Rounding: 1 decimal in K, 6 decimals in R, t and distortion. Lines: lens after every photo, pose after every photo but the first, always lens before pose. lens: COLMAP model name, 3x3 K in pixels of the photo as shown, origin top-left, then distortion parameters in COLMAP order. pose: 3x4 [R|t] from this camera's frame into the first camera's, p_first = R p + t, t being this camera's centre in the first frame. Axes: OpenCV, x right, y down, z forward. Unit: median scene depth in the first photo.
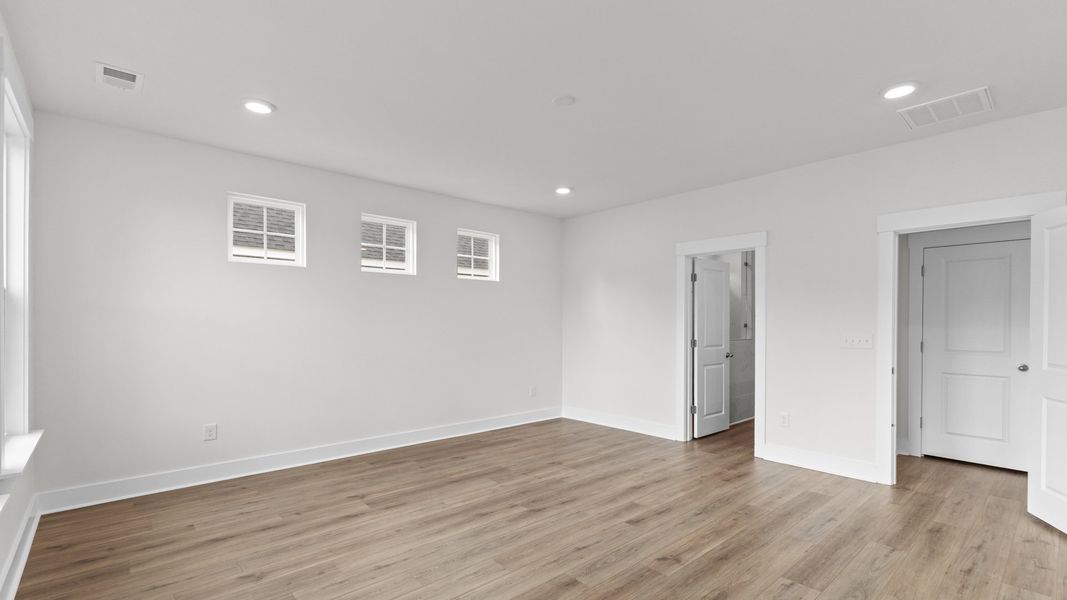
lens RADIAL K [[478.7, 0, 532.7], [0, 478.7, 316.5], [0, 0, 1]] dist [0.015904, 0.000144]
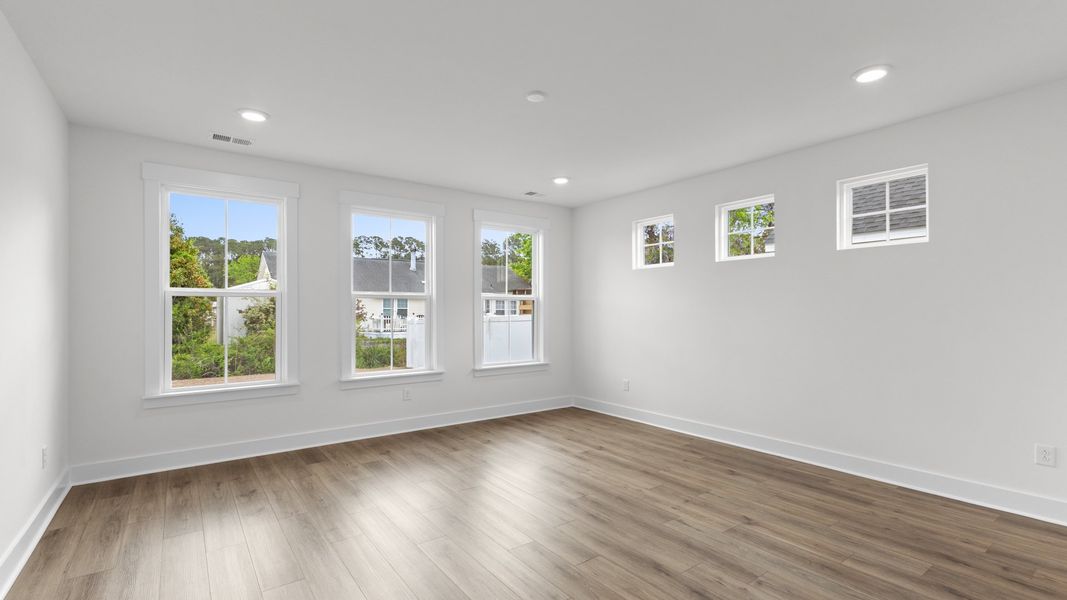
lens RADIAL K [[478.7, 0, 532.7], [0, 478.7, 316.5], [0, 0, 1]] dist [0.015904, 0.000144]
pose [[-0.085976, 0.014820, -0.996187, 0.760237], [0.017421, 0.999759, 0.013370, 0.000475], [0.996145, -0.016205, -0.086214, 0.764187]]
